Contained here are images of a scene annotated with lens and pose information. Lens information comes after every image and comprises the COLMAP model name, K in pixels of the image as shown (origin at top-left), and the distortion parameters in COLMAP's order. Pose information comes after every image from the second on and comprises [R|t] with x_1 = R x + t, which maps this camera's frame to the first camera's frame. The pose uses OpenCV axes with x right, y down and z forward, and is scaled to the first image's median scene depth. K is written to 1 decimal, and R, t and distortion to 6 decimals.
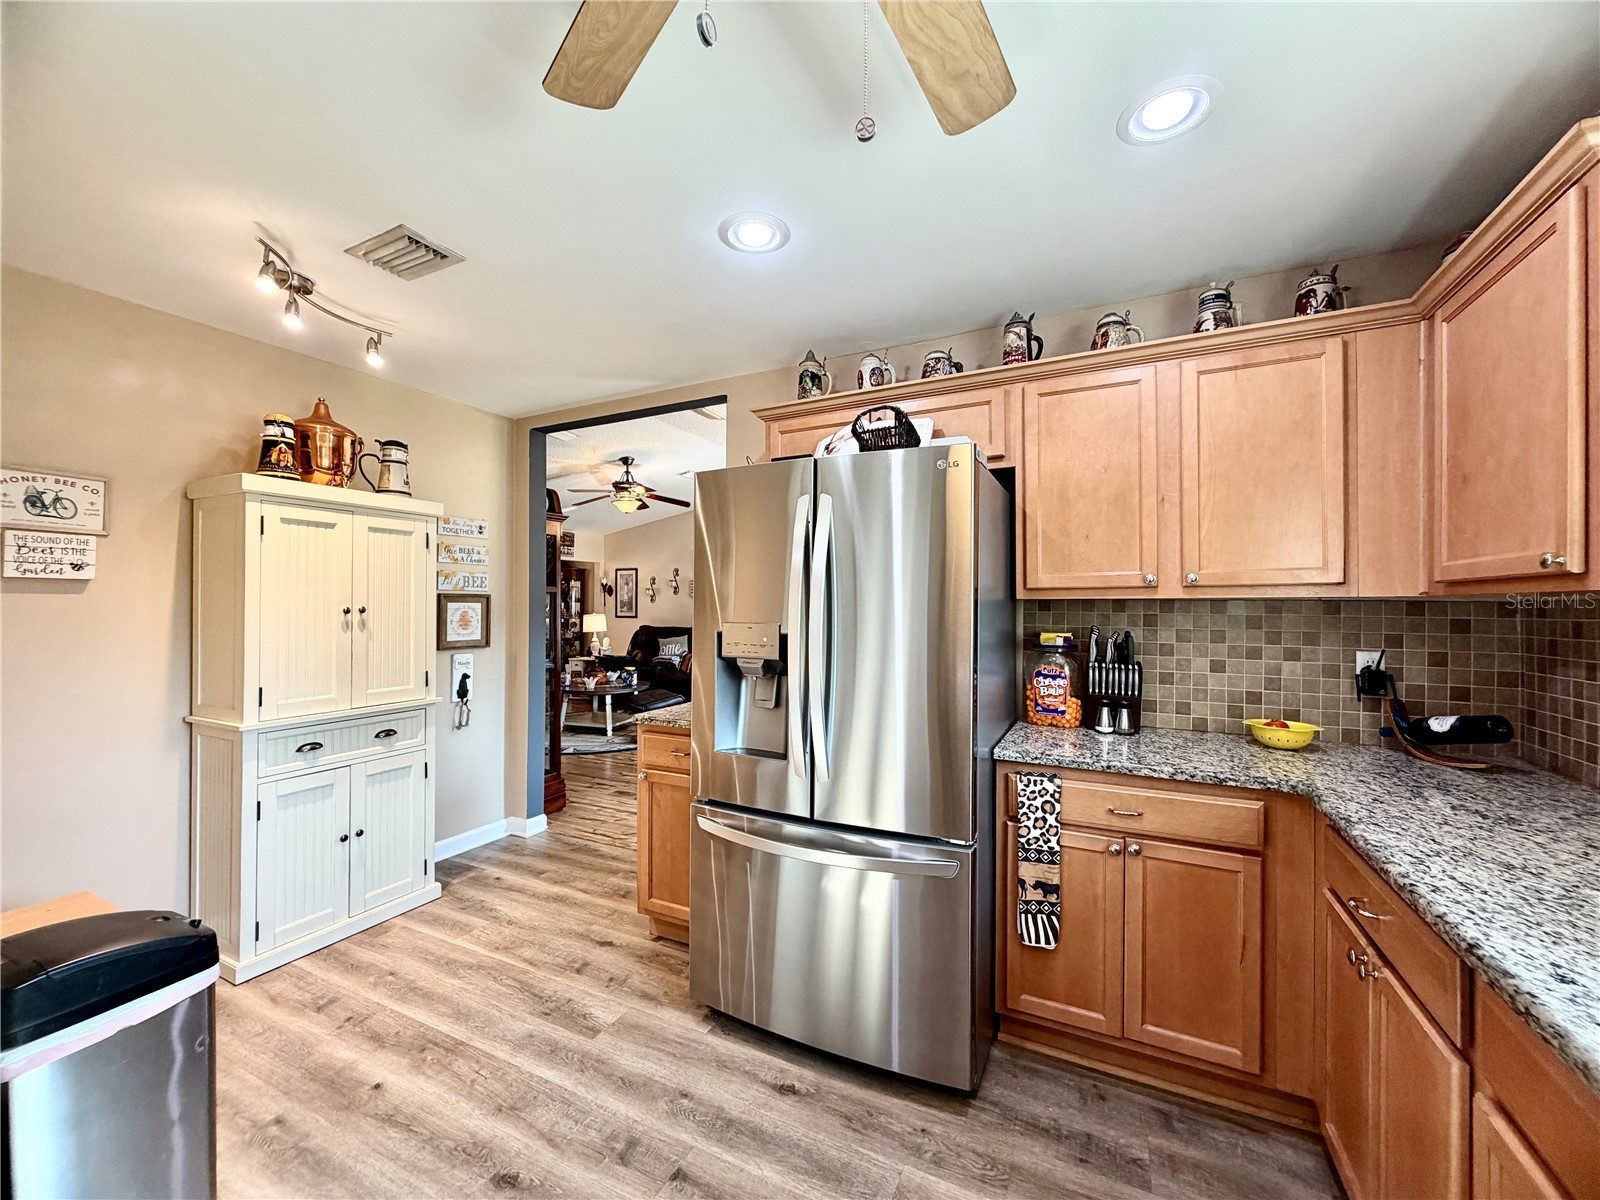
lens RADIAL K [[634.6, 0, 799.7], [0, 634.6, 601.7], [0, 0, 1]] dist [-0.001628, 0.000944]
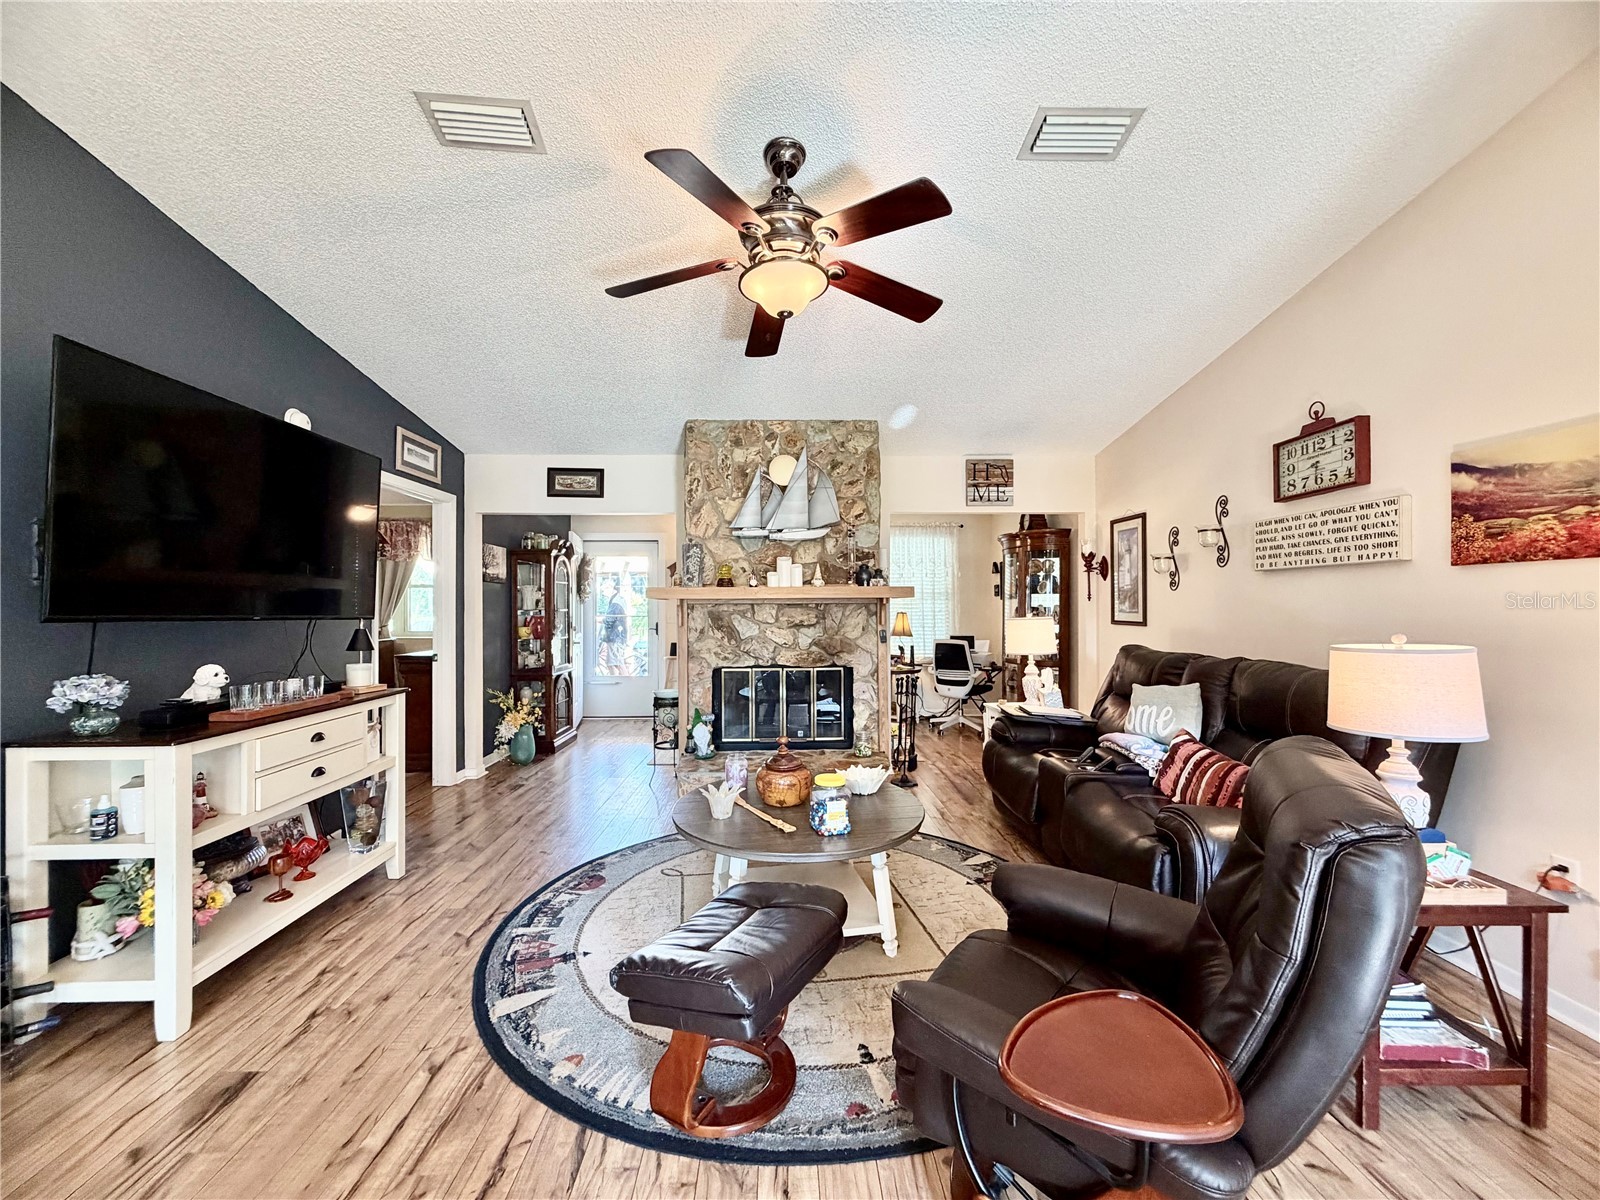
lens RADIAL K [[634.6, 0, 797.9], [0, 634.6, 603.4], [0, 0, 1]] dist [-0.001628, 0.000944]
pose [[0.471766, -0.007919, -0.881688, 0.065188], [0.012247, 0.999922, -0.002428, 0.035082], [0.881639, -0.009652, 0.471826, 2.558715]]
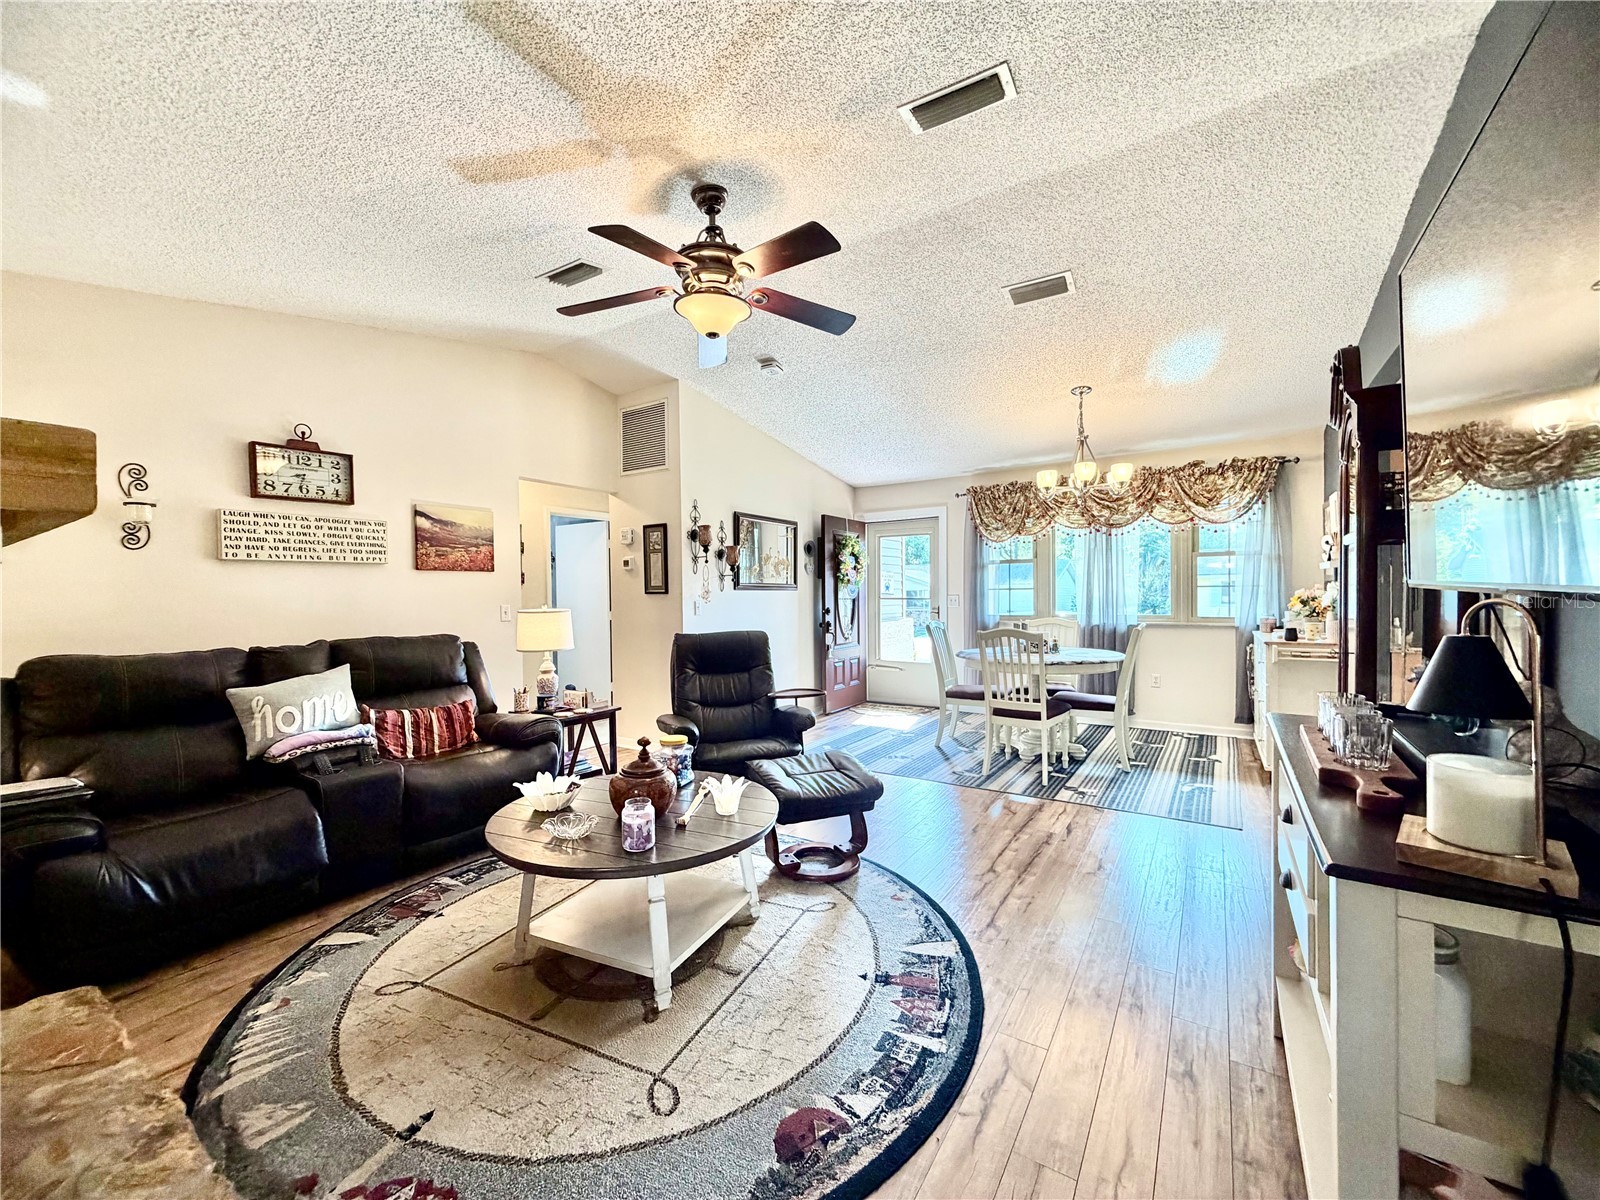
lens RADIAL K [[634.6, 0, 798.5], [0, 634.6, 600.9], [0, 0, 1]] dist [-0.001628, 0.000944]
pose [[0.115918, -0.018723, 0.993082, -1.965934], [0.006980, 0.999813, 0.018035, 0.045666], [-0.993234, 0.004841, 0.116027, 2.725921]]
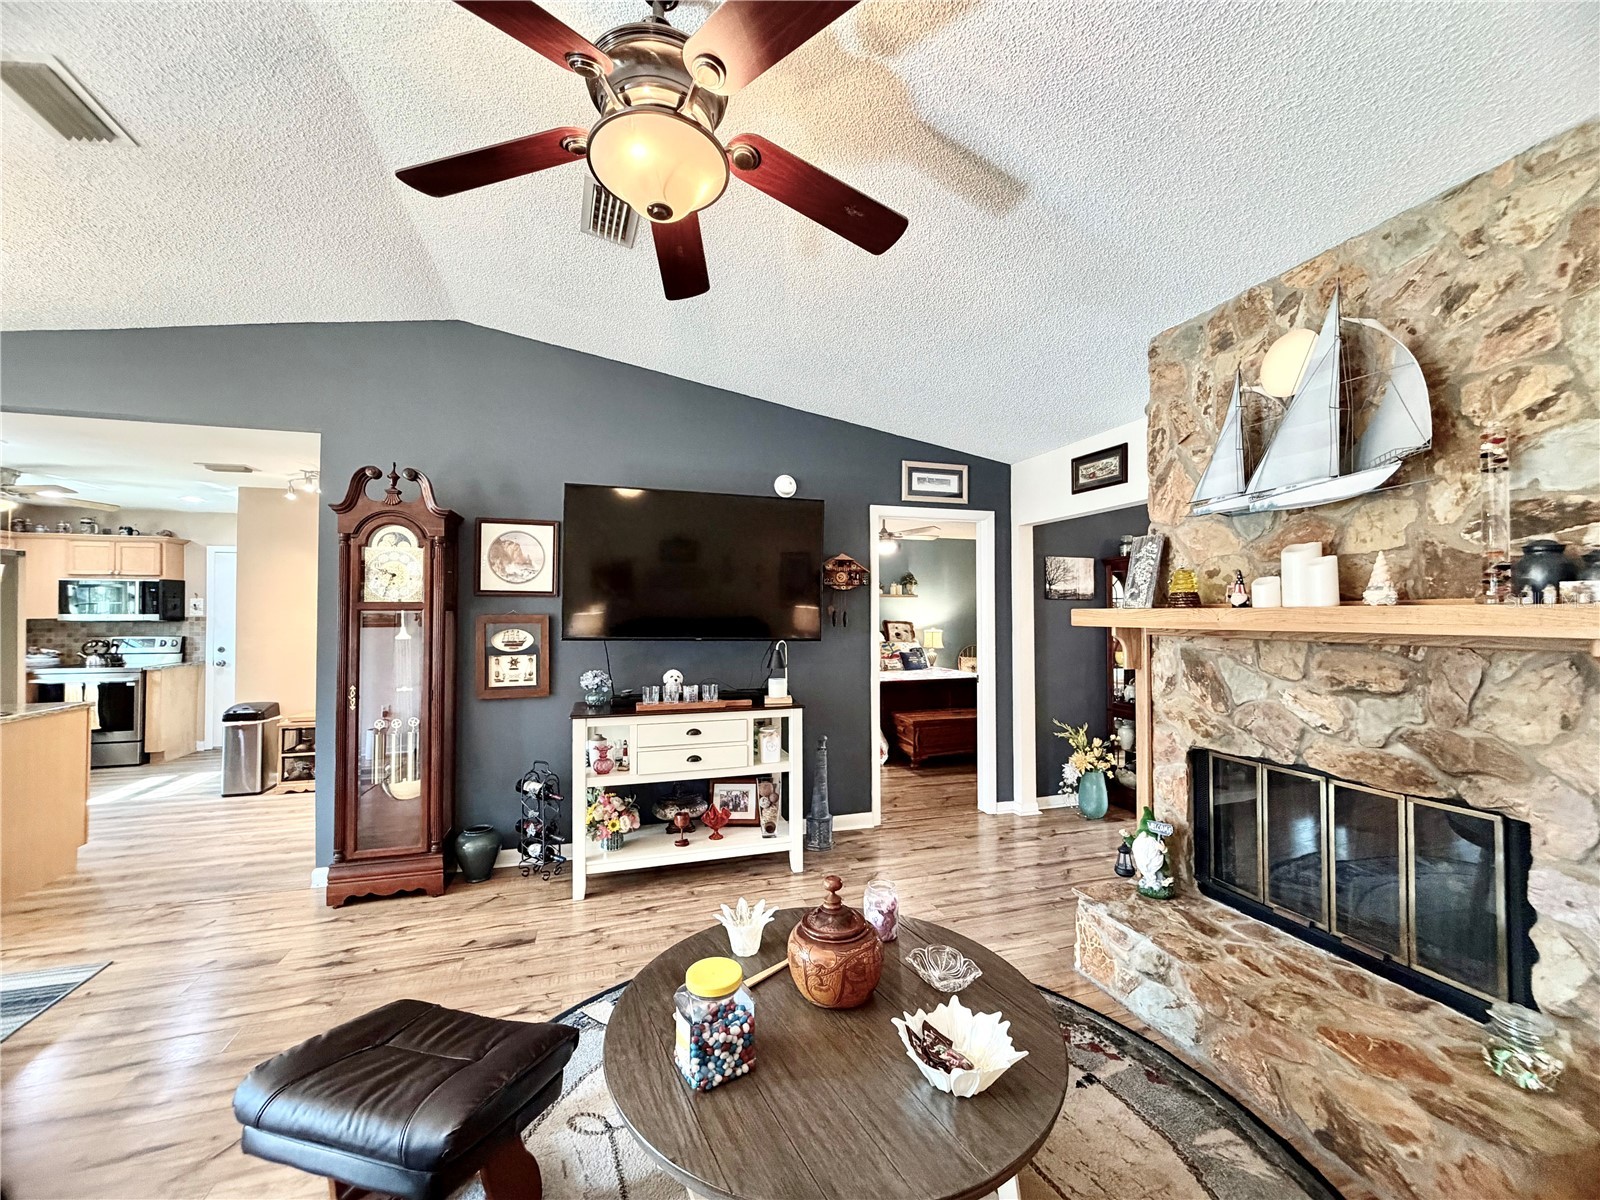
lens RADIAL K [[634.6, 0, 795.5], [0, 634.6, 602.1], [0, 0, 1]] dist [-0.001628, 0.000944]
pose [[-0.724774, -0.015564, -0.688811, -0.477672], [0.002735, 0.999672, -0.025466, -0.004212], [0.688981, -0.020341, -0.724494, 3.569564]]
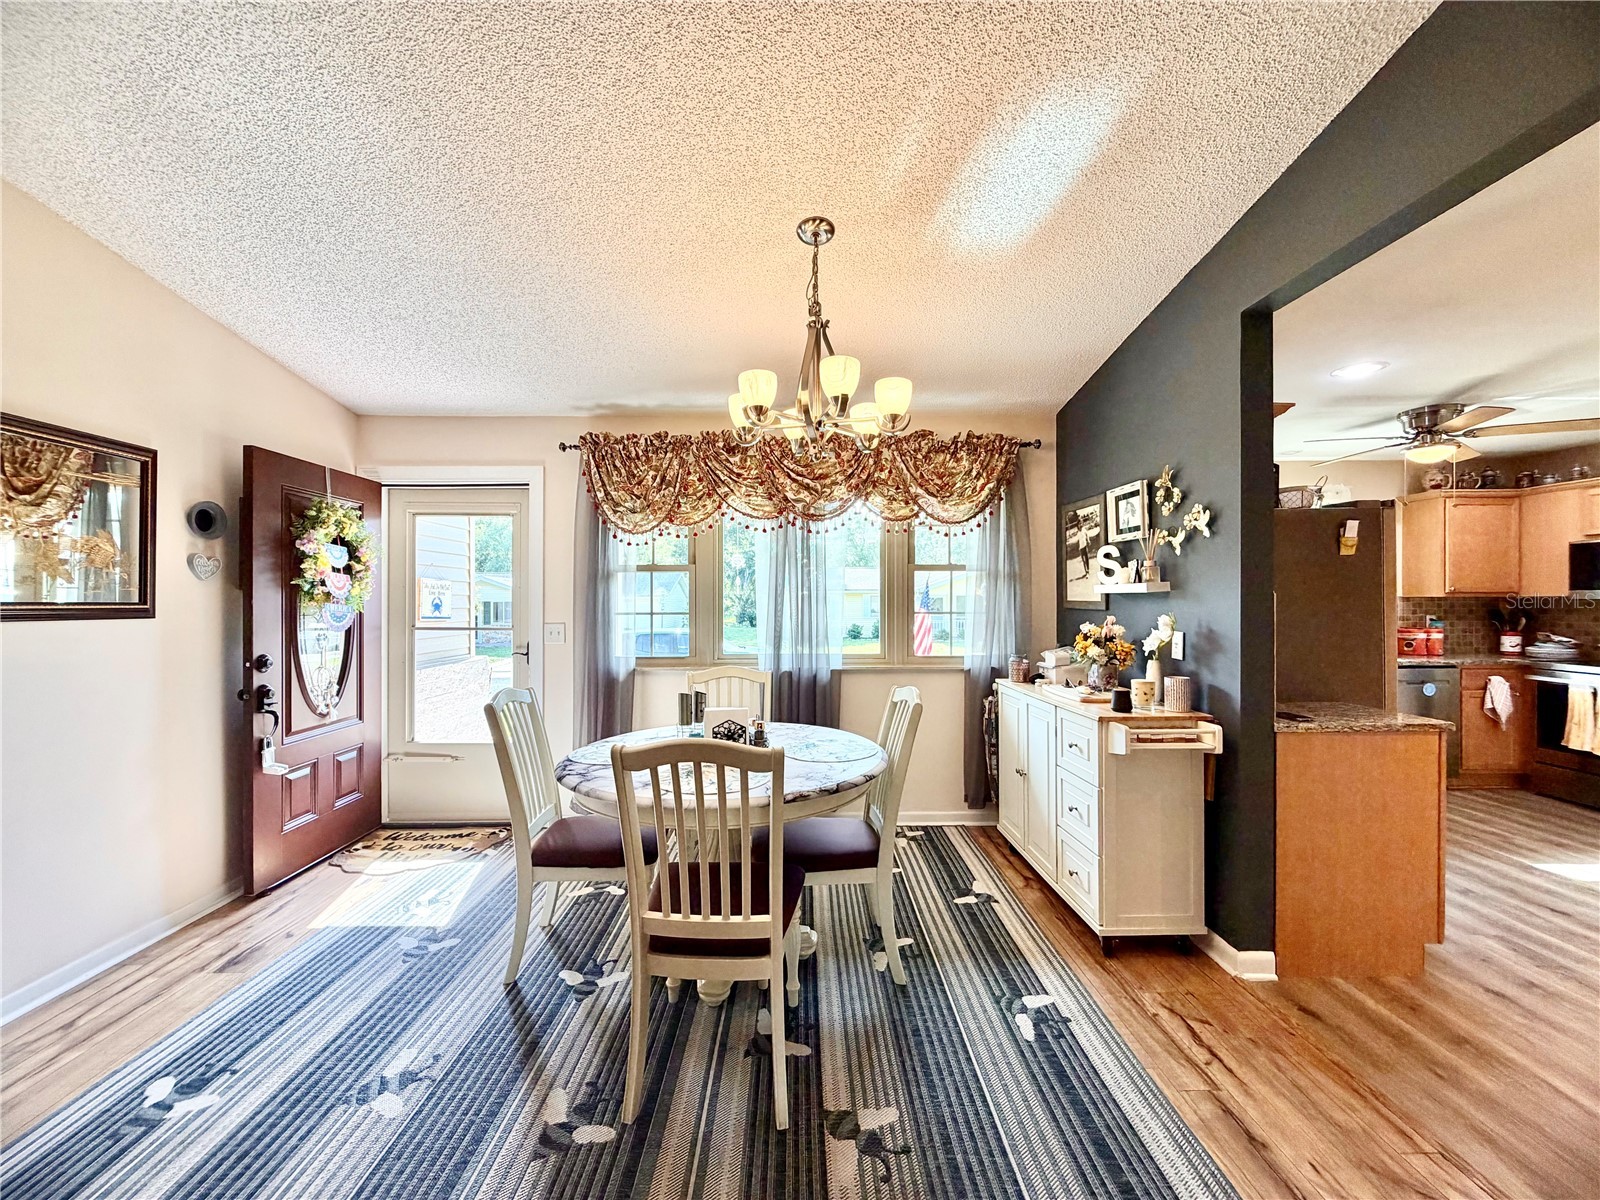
lens RADIAL K [[634.6, 0, 796.3], [0, 634.6, 602.8], [0, 0, 1]] dist [-0.001628, 0.000944]
pose [[-0.459640, -0.006892, 0.888079, -0.719951], [-0.004911, 0.999974, 0.005218, 0.009821], [-0.888092, -0.001963, -0.459662, 2.555385]]
